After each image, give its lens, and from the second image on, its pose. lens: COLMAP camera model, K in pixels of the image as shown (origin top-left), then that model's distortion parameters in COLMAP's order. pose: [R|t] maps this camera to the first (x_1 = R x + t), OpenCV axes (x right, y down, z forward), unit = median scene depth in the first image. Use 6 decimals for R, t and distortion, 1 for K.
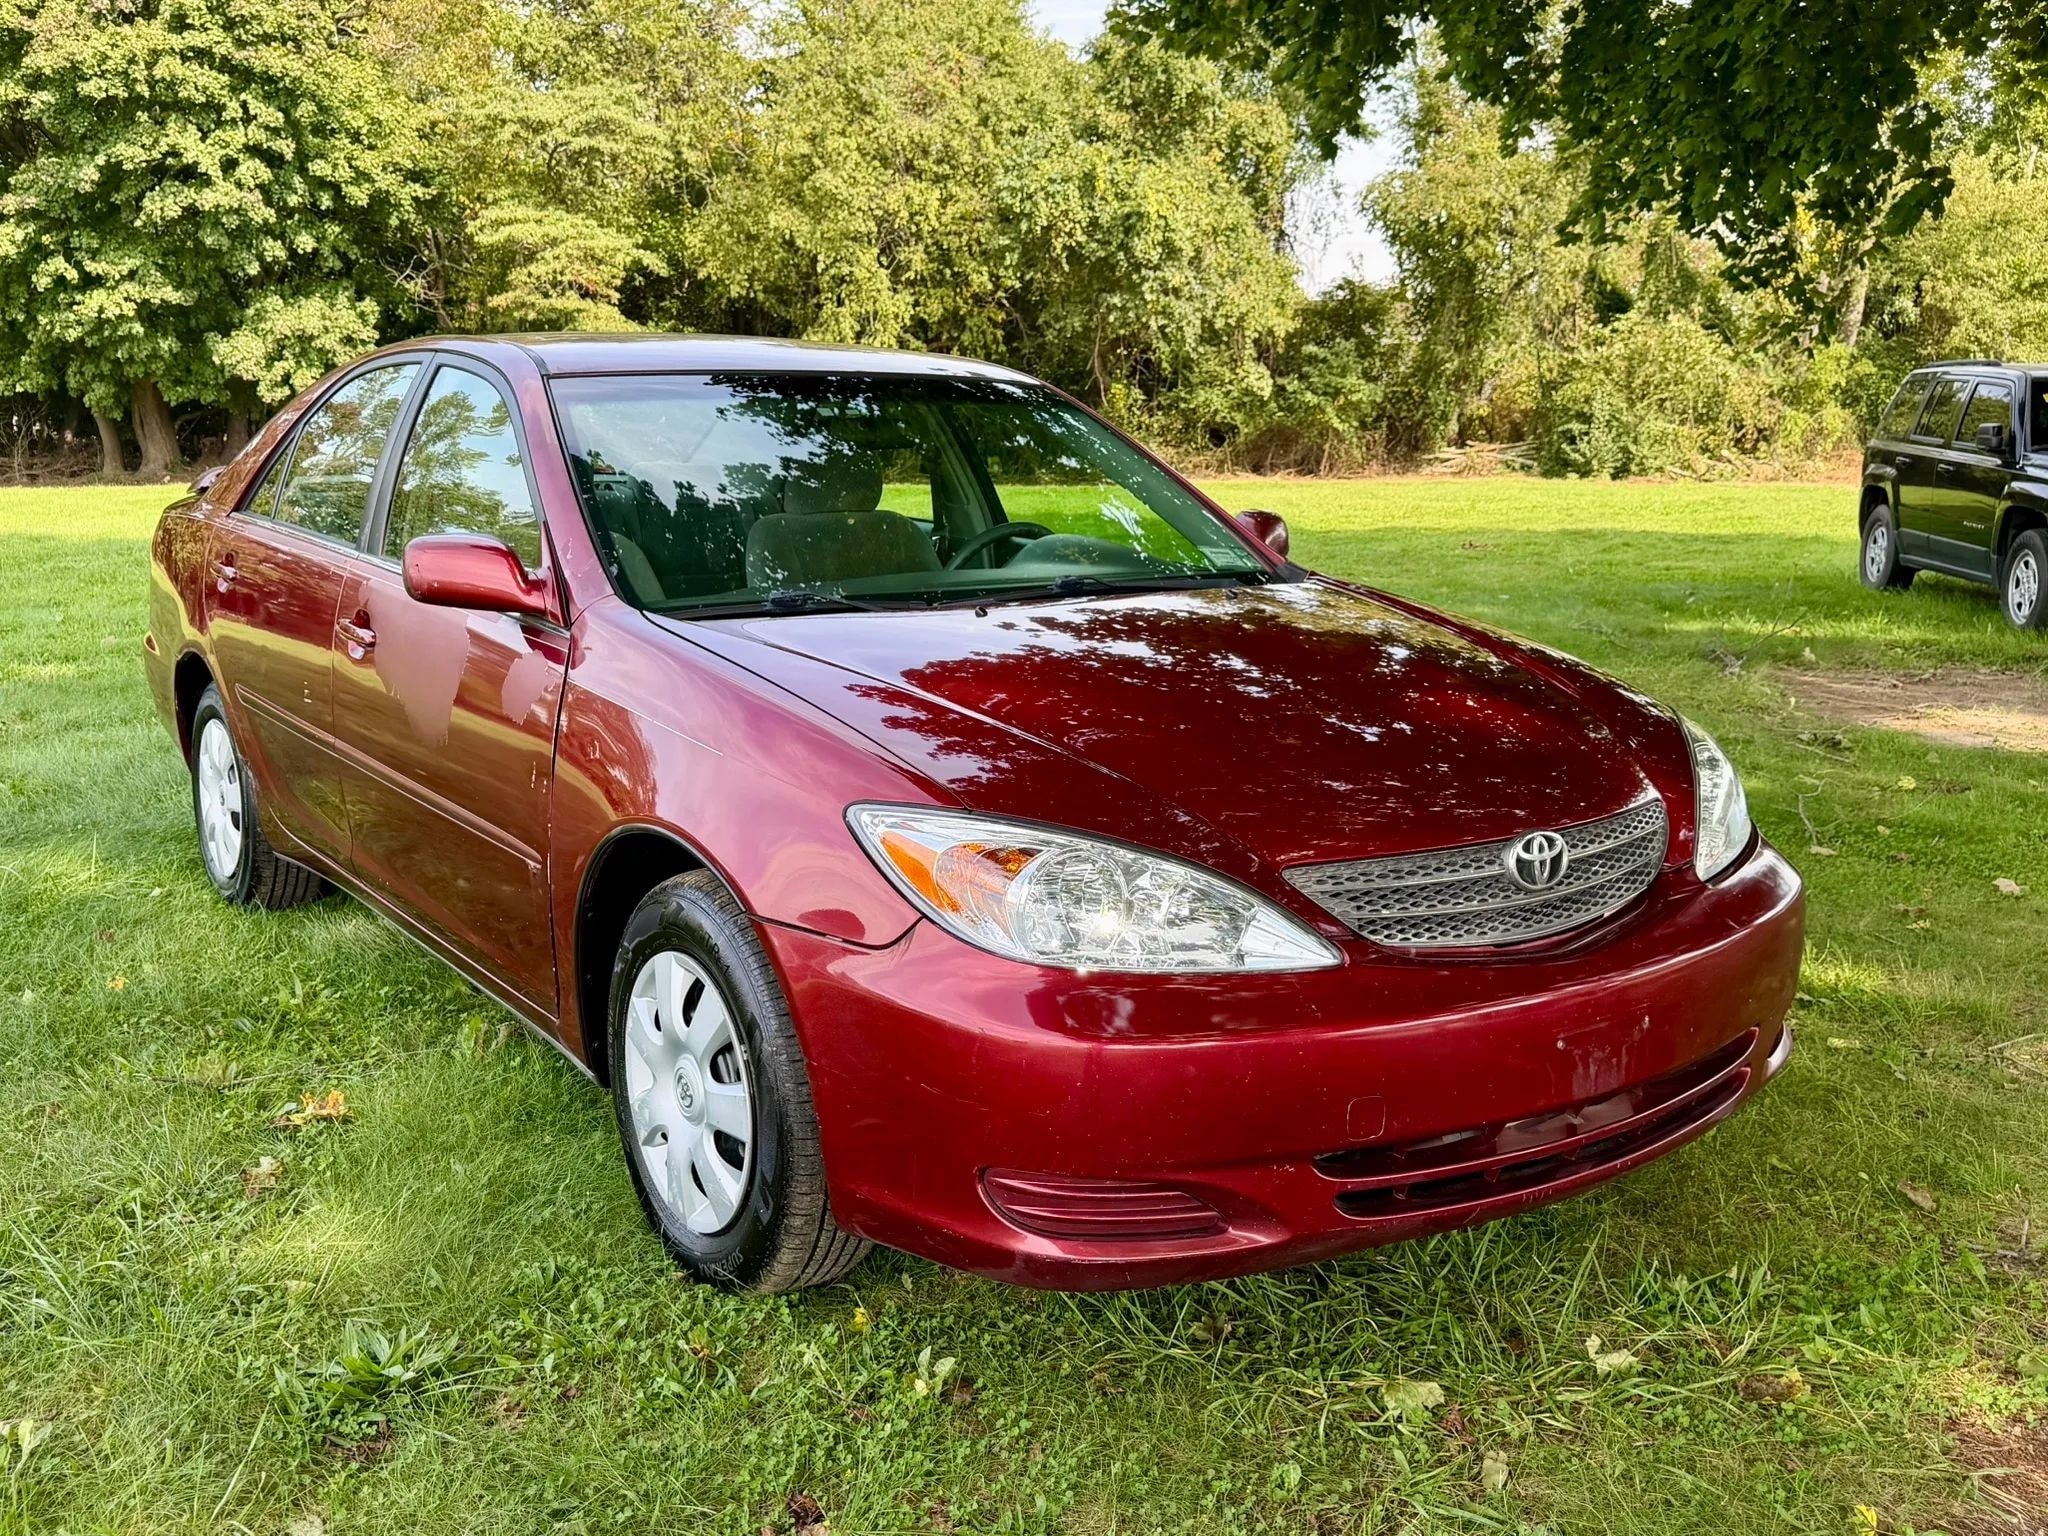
lens RADIAL K [[1951.3, 0, 929.7], [0, 1951.3, 767.5], [0, 0, 1]] dist [0.015293, 0.012300]
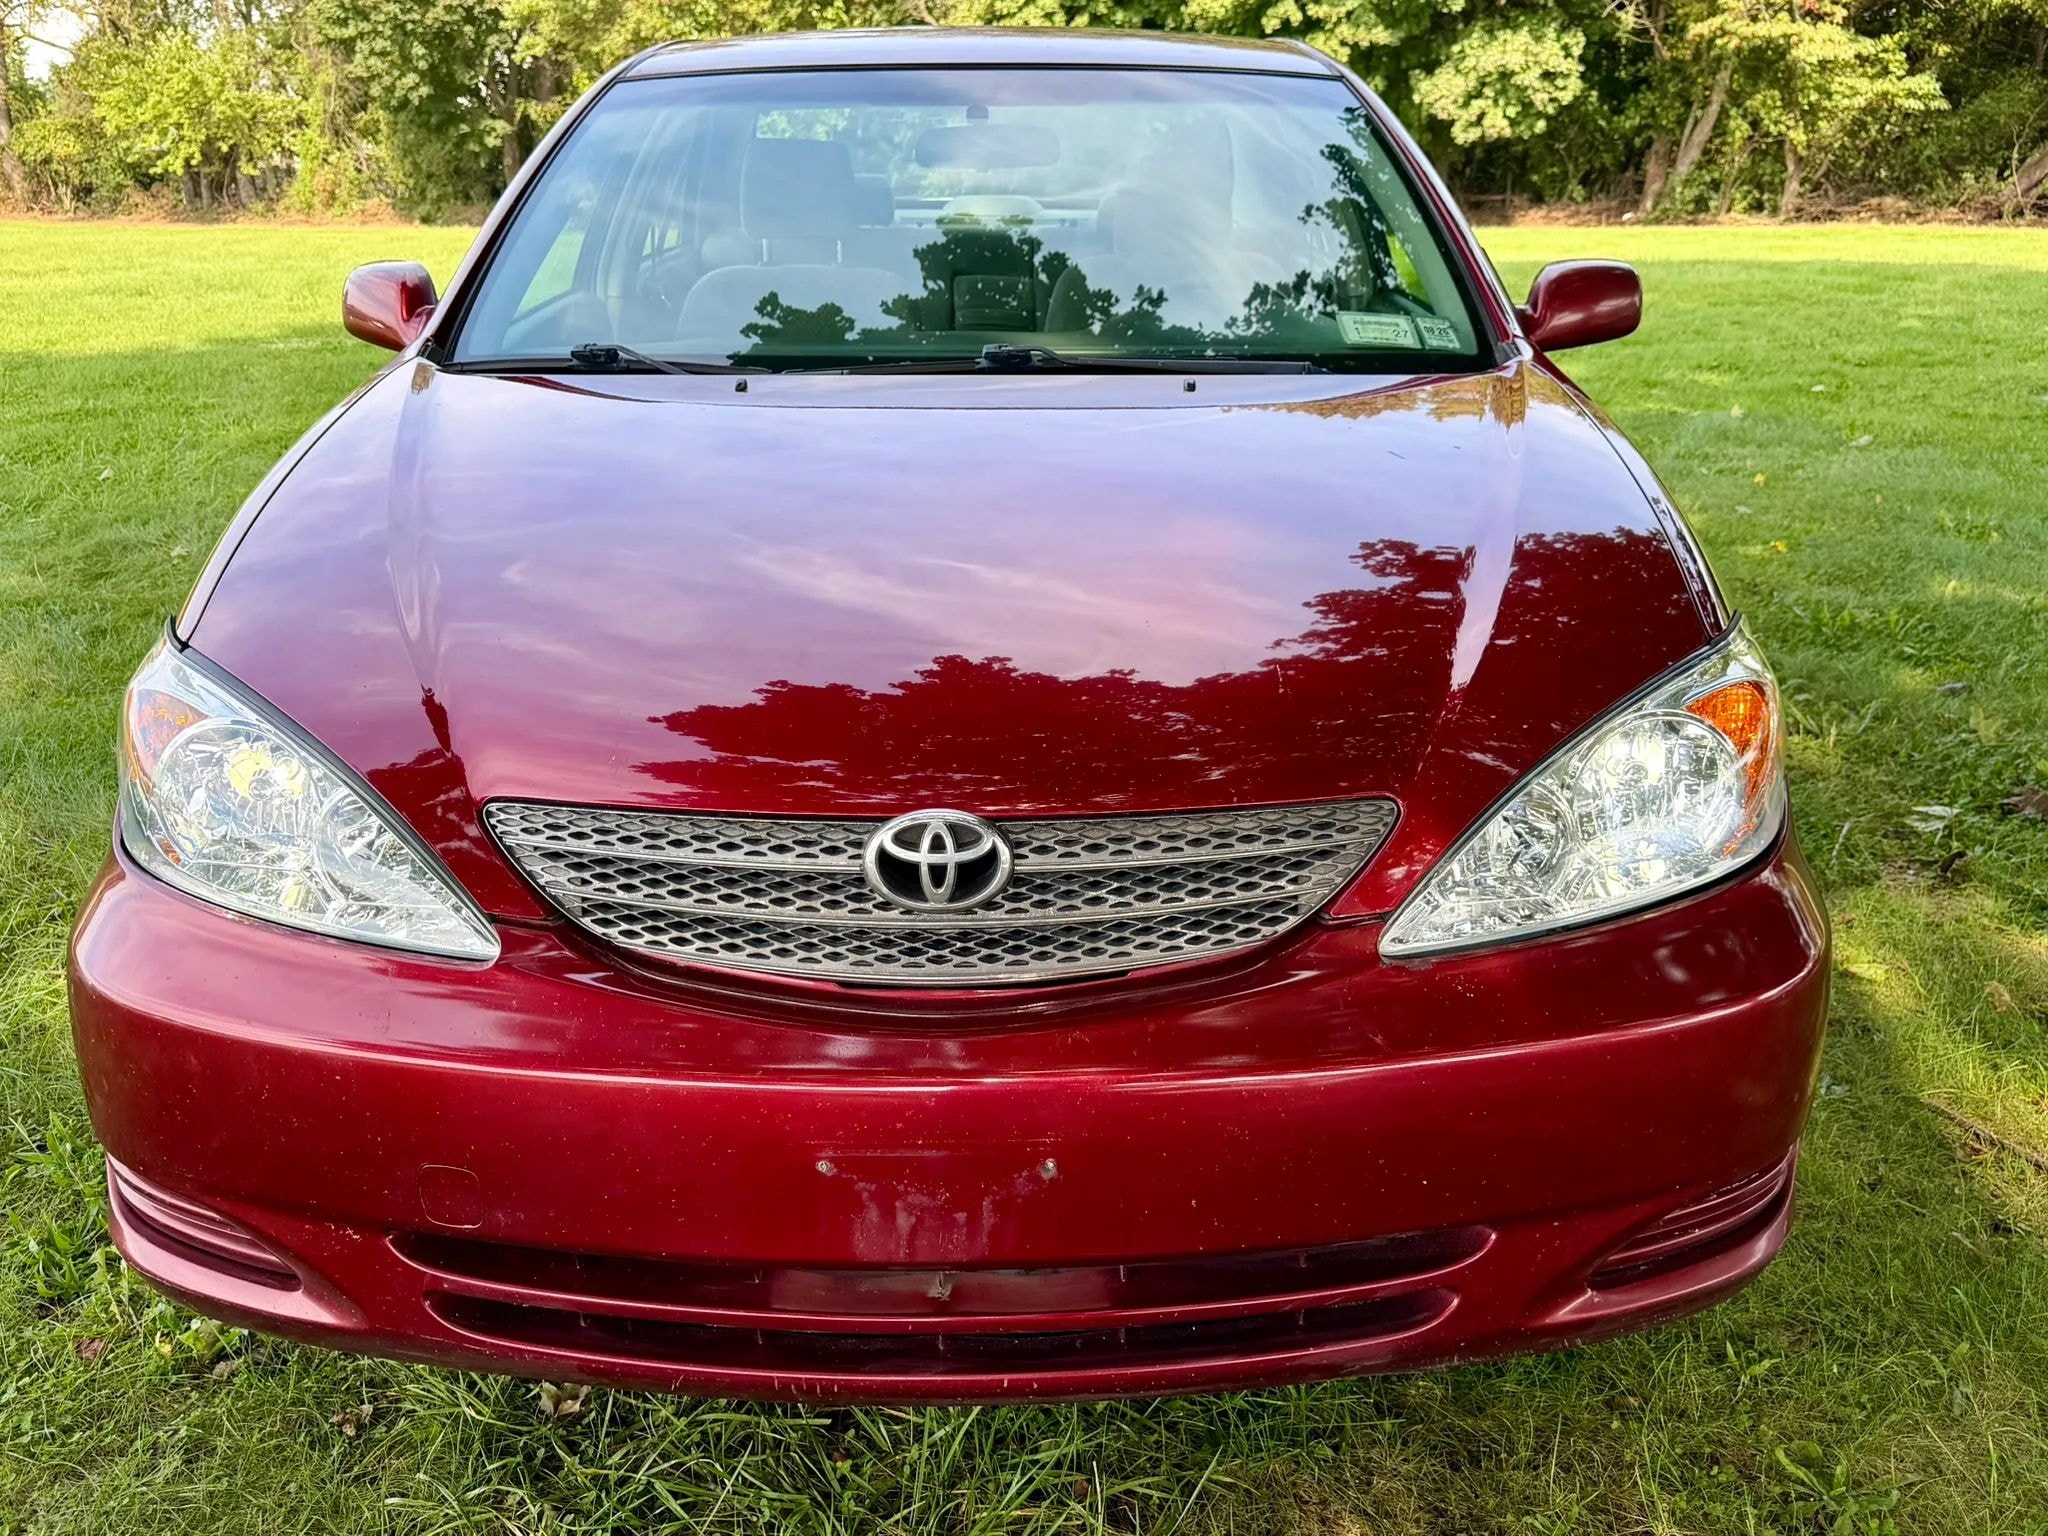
lens RADIAL K [[1860.3, 0, 973.3], [0, 1860.3, 764.2], [0, 0, 1]] dist [0.132573, -0.303420]
pose [[0.820057, 0.171294, -0.546044, 0.085042], [-0.097423, 0.982012, 0.161745, -0.010369], [0.563928, -0.079443, 0.821994, 0.072142]]
